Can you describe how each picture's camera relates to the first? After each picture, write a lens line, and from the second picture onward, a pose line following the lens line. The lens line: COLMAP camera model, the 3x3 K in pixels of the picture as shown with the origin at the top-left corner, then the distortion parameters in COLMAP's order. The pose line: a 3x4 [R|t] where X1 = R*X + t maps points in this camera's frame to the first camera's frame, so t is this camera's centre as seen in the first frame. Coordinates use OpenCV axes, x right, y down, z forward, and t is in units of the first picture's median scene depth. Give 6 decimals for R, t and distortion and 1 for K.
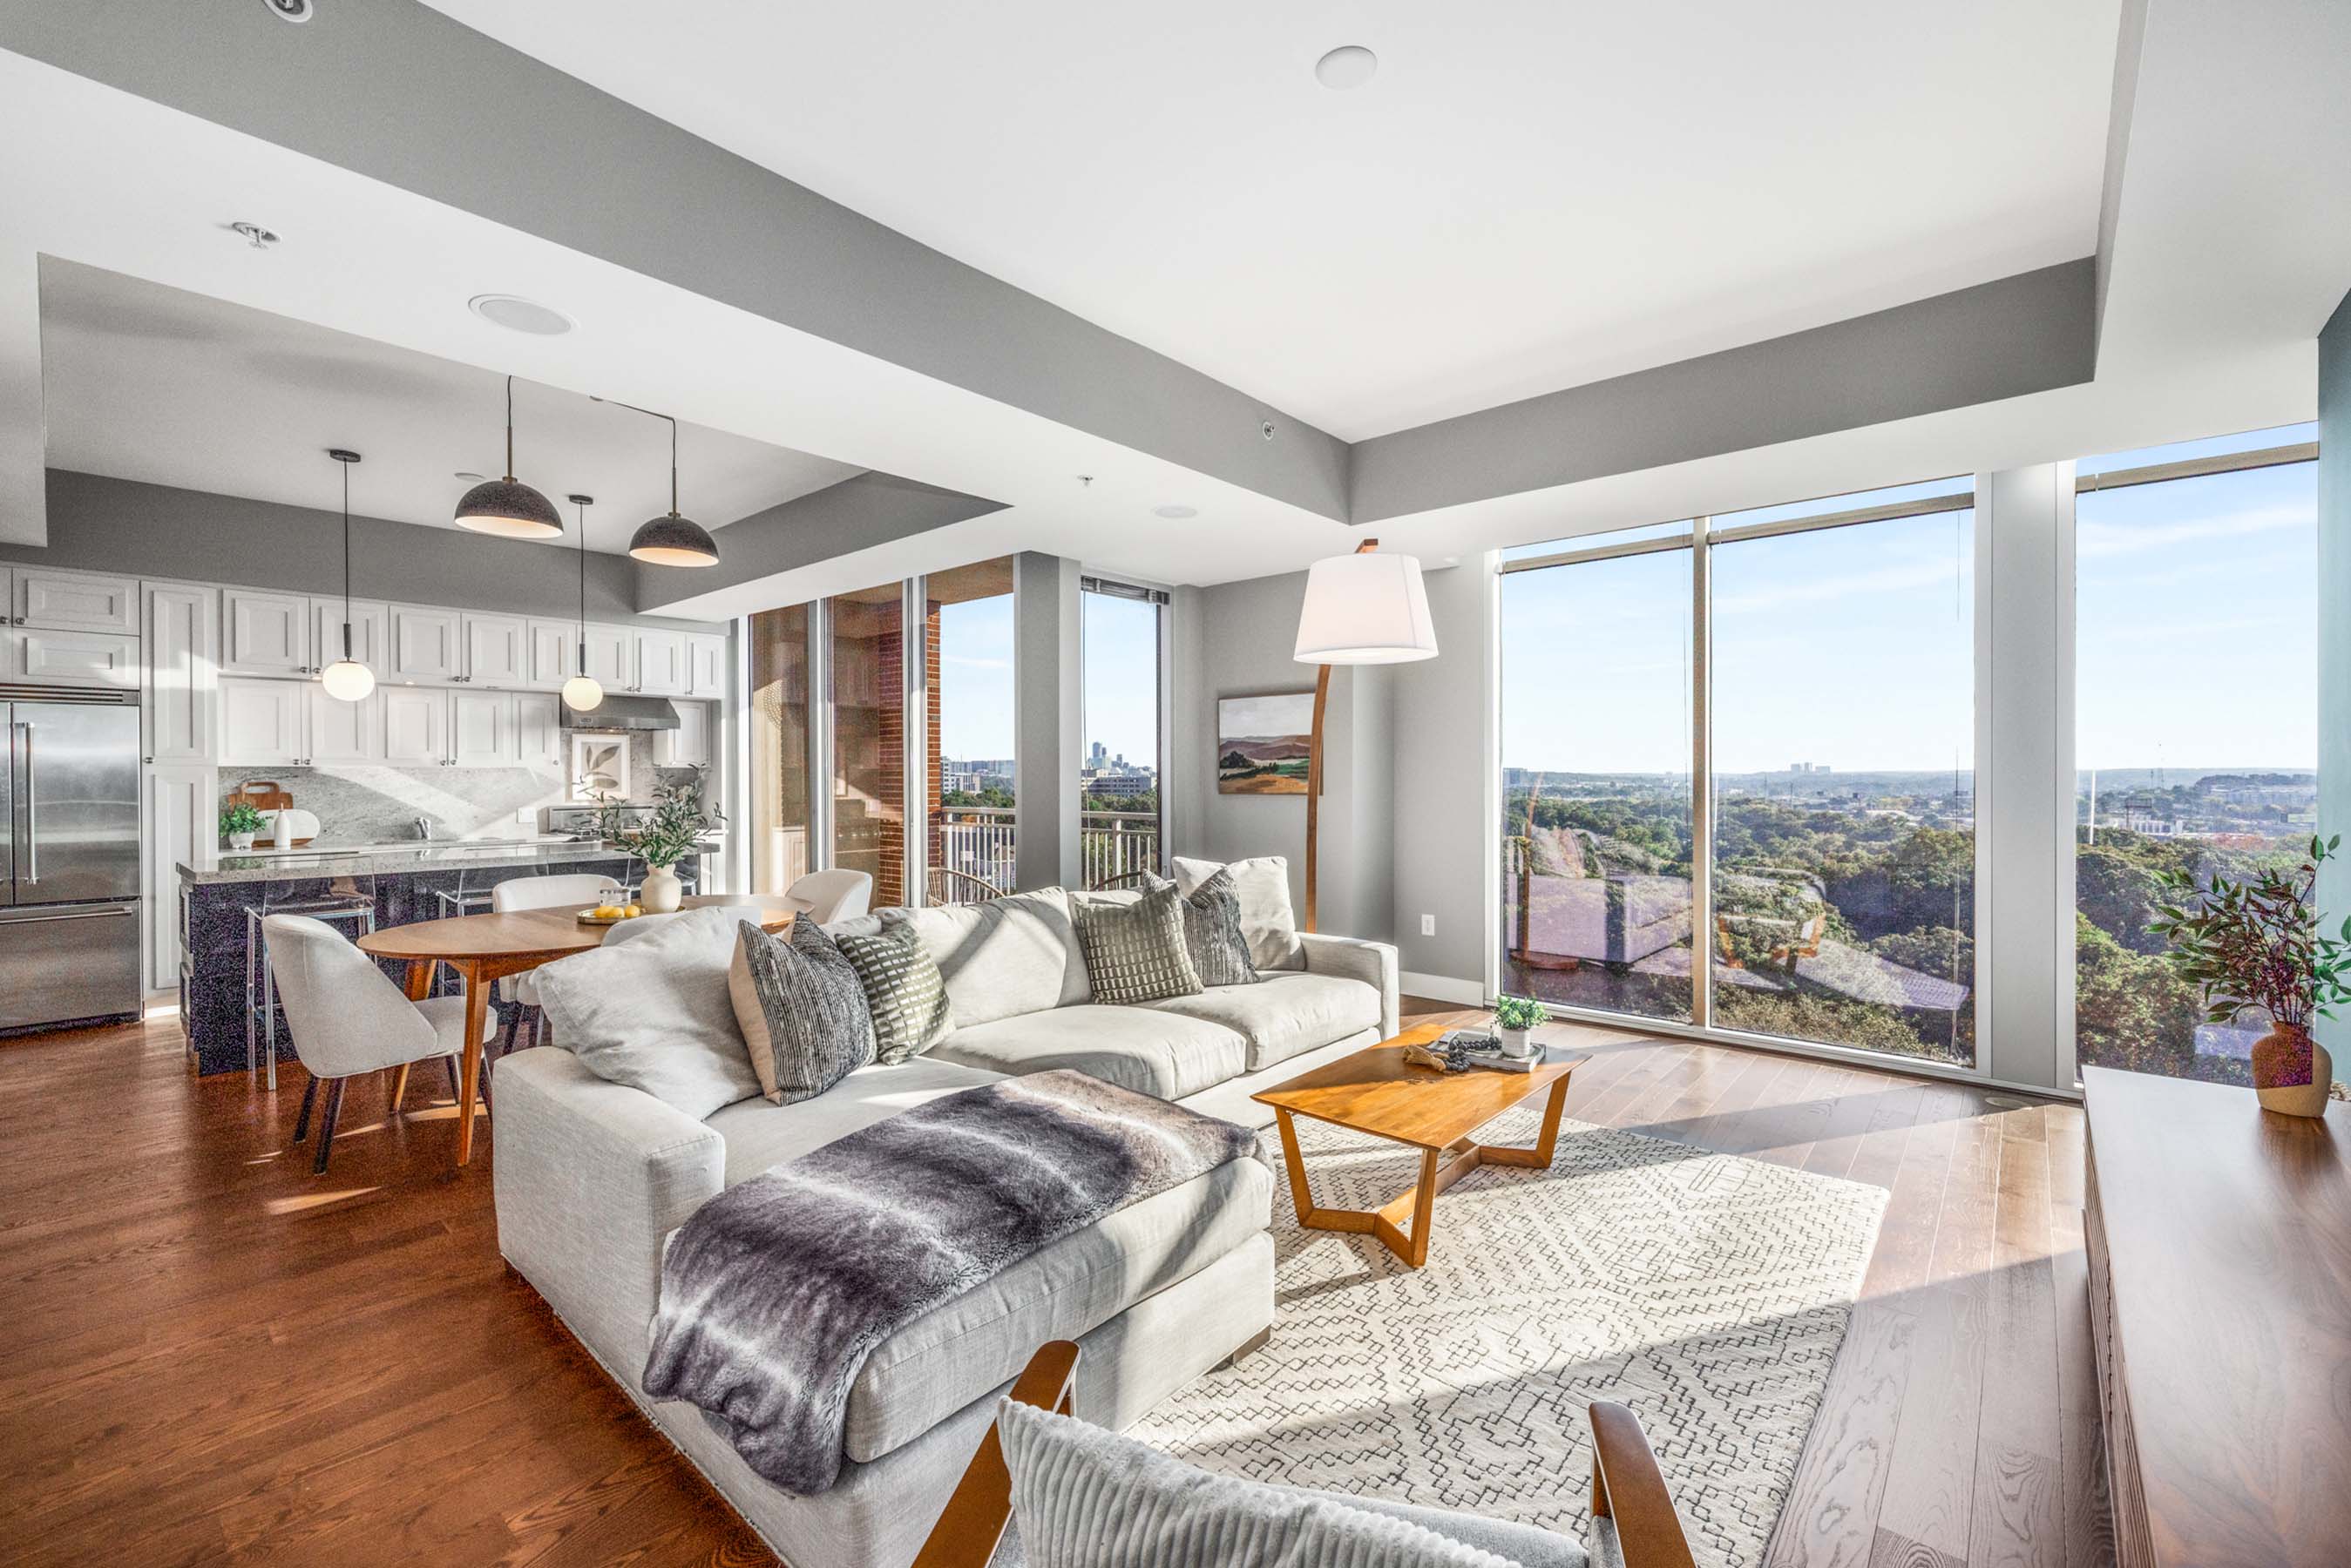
lens RADIAL K [[988.2, 0, 1185.8], [0, 988.2, 776.8], [0, 0, 1]] dist [-0.000696, 0.000172]
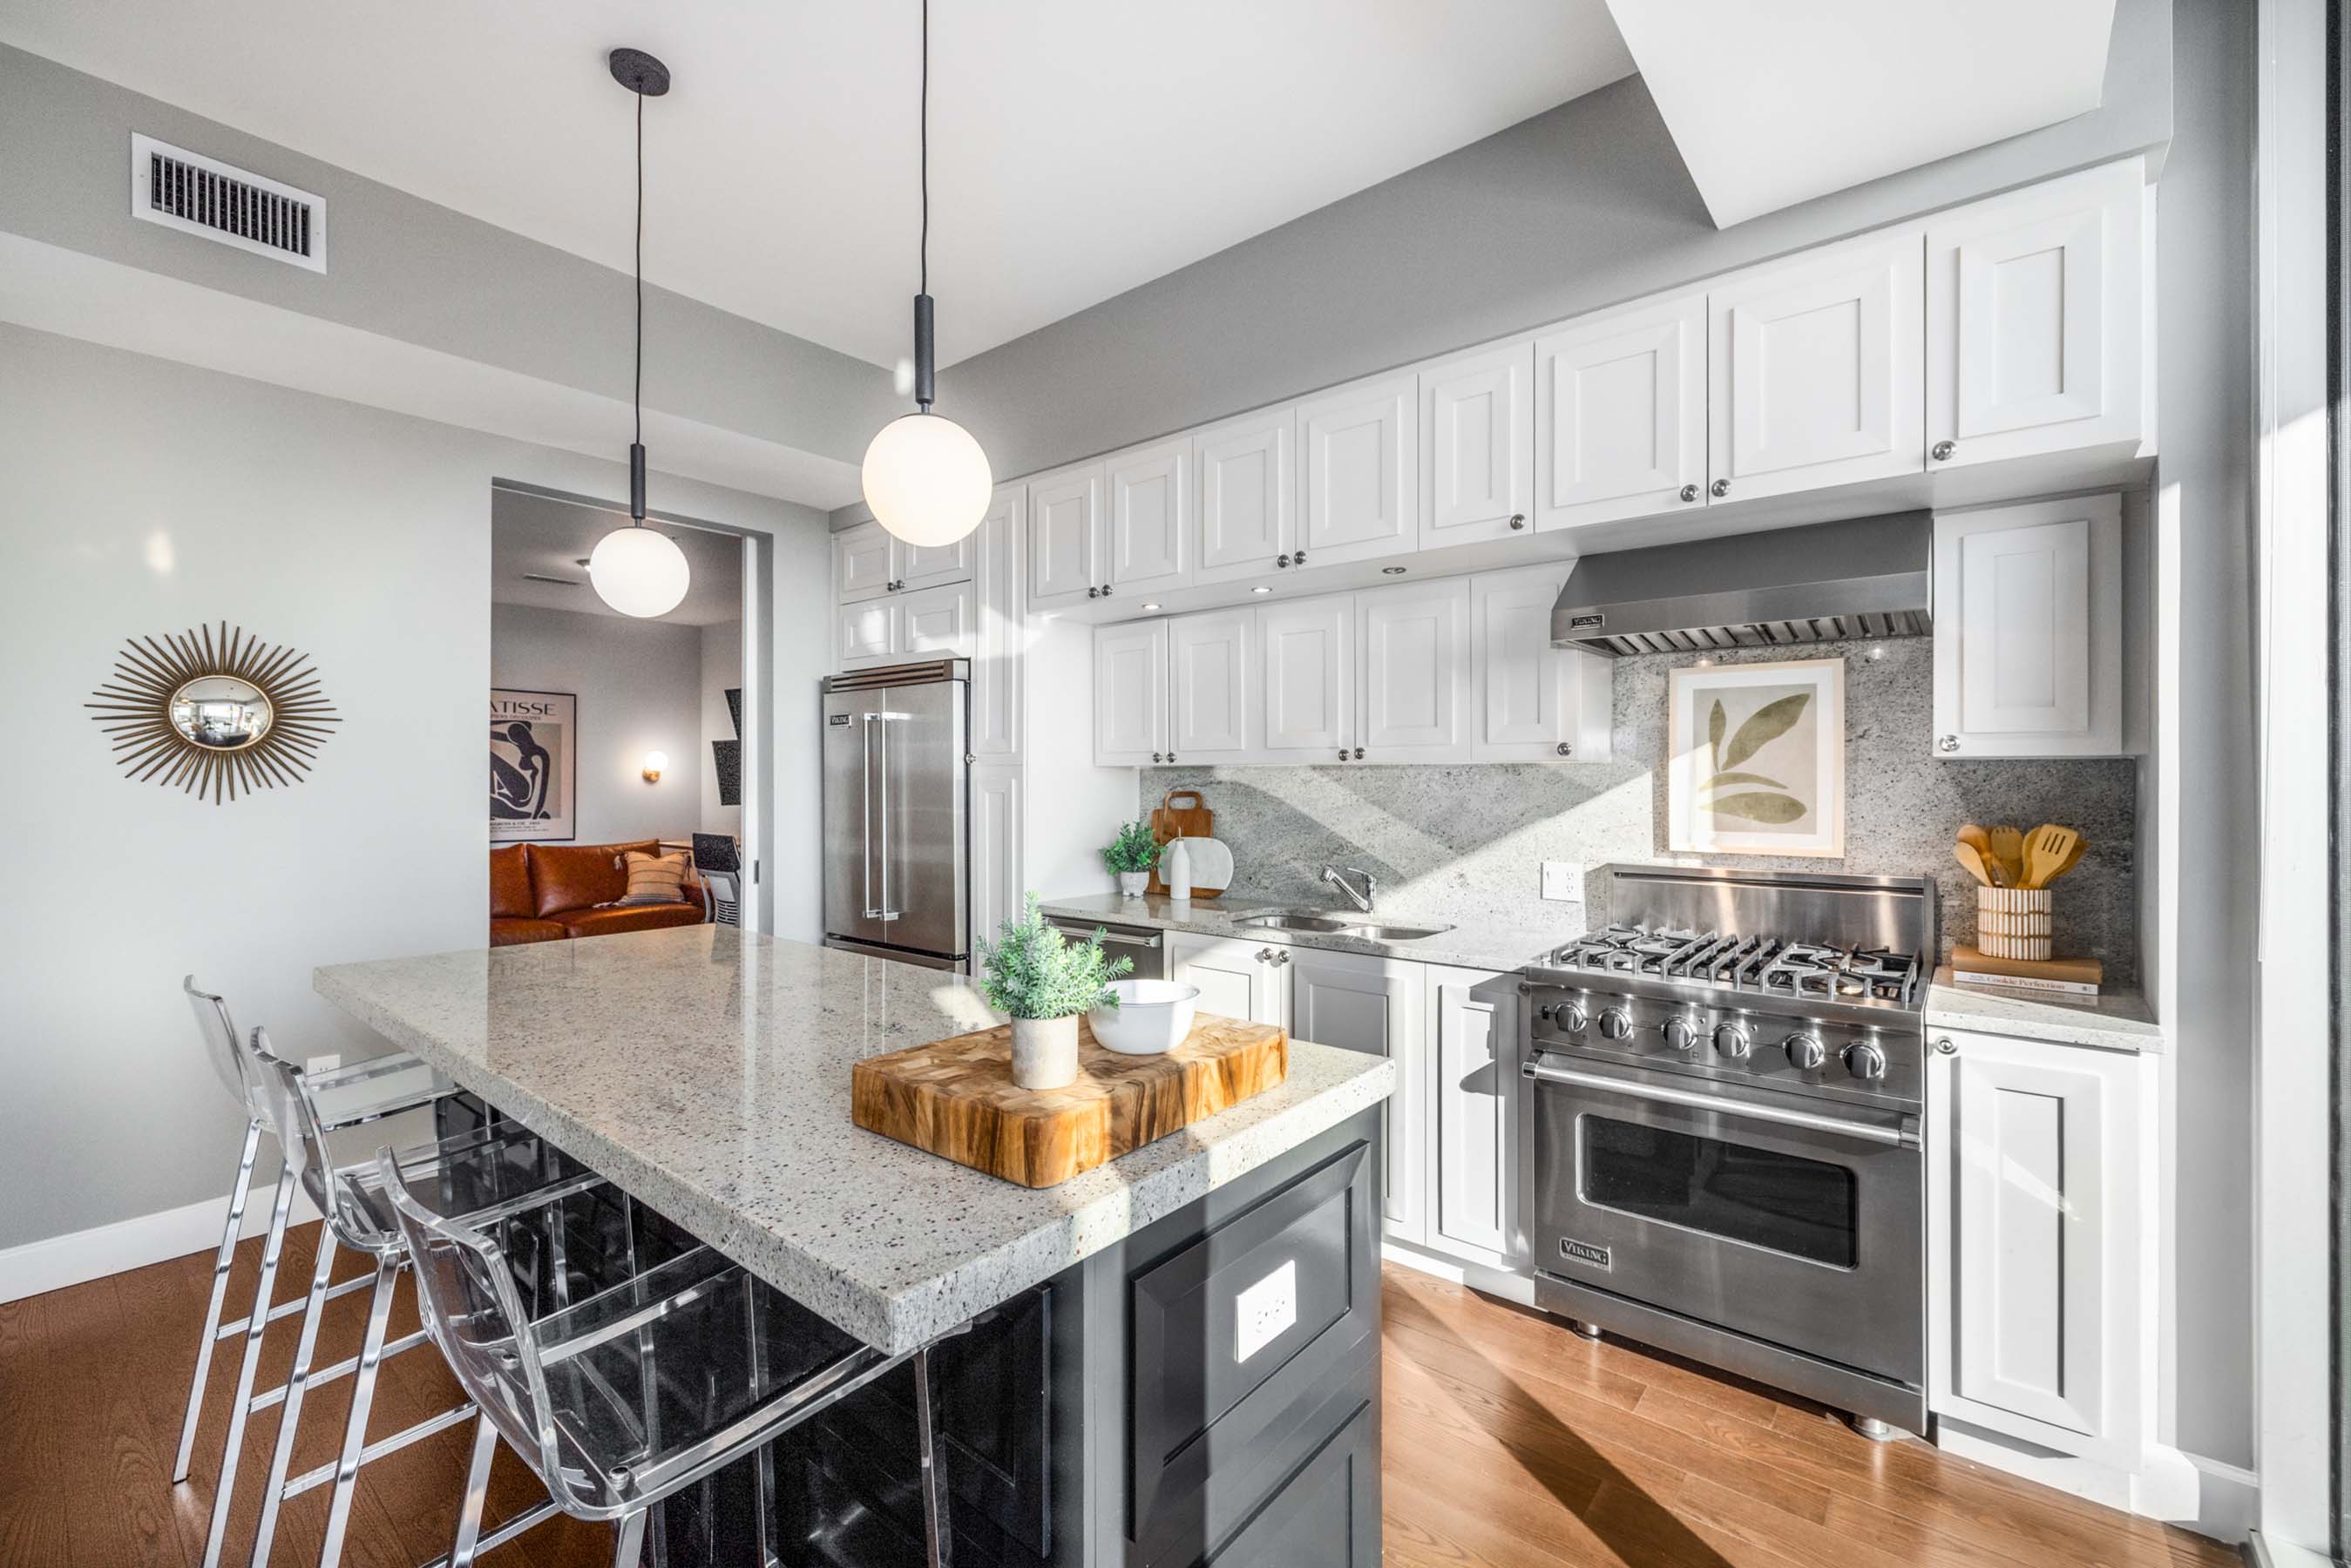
lens RADIAL K [[984.1, 0, 1172.1], [0, 984.1, 778.8], [0, 0, 1]] dist [-0.001742, 0.000096]
pose [[0.019909, 0.003651, -0.999795, -0.321183], [-0.002512, 0.999990, 0.003601, -0.004858], [0.999799, 0.002440, 0.019918, 0.996088]]
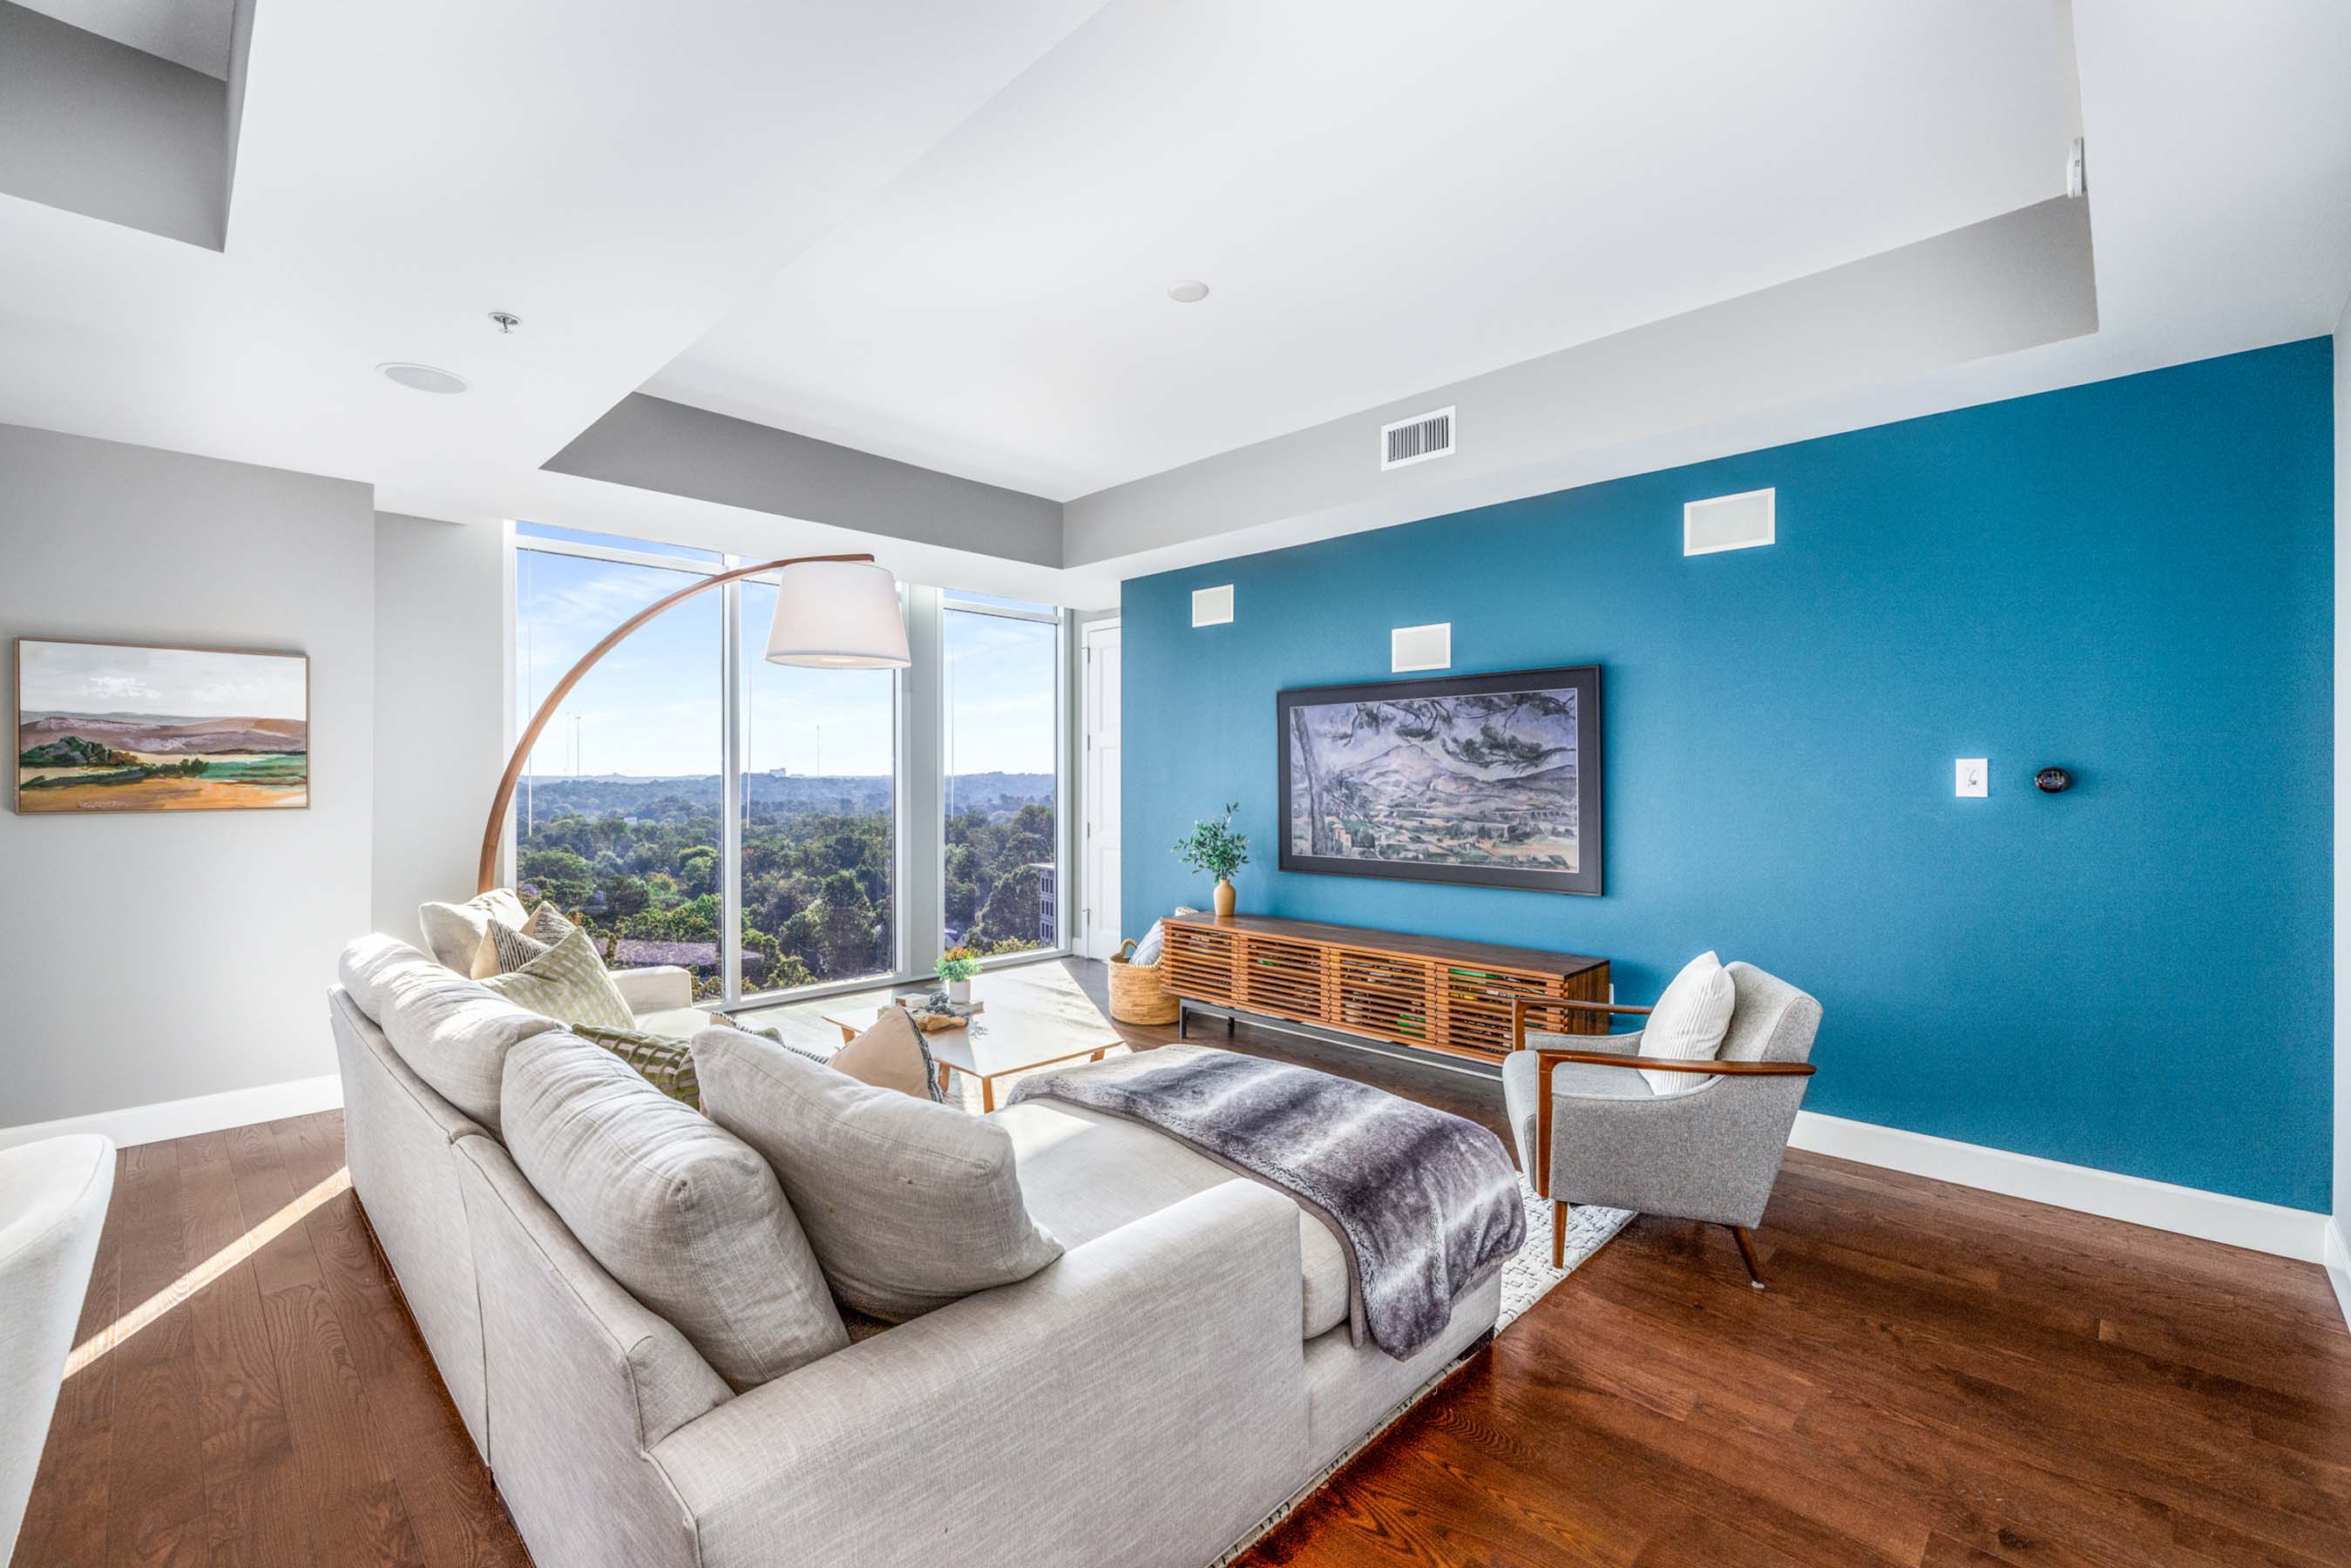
lens RADIAL K [[981.3, 0, 1155.2], [0, 981.3, 777.1], [0, 0, 1]] dist [0.002322, 0.000862]
pose [[0.064318, 0.002693, 0.997926, -0.470241], [0.002941, 0.999992, -0.002888, 0.000268], [-0.997925, 0.003121, 0.064310, 0.354485]]
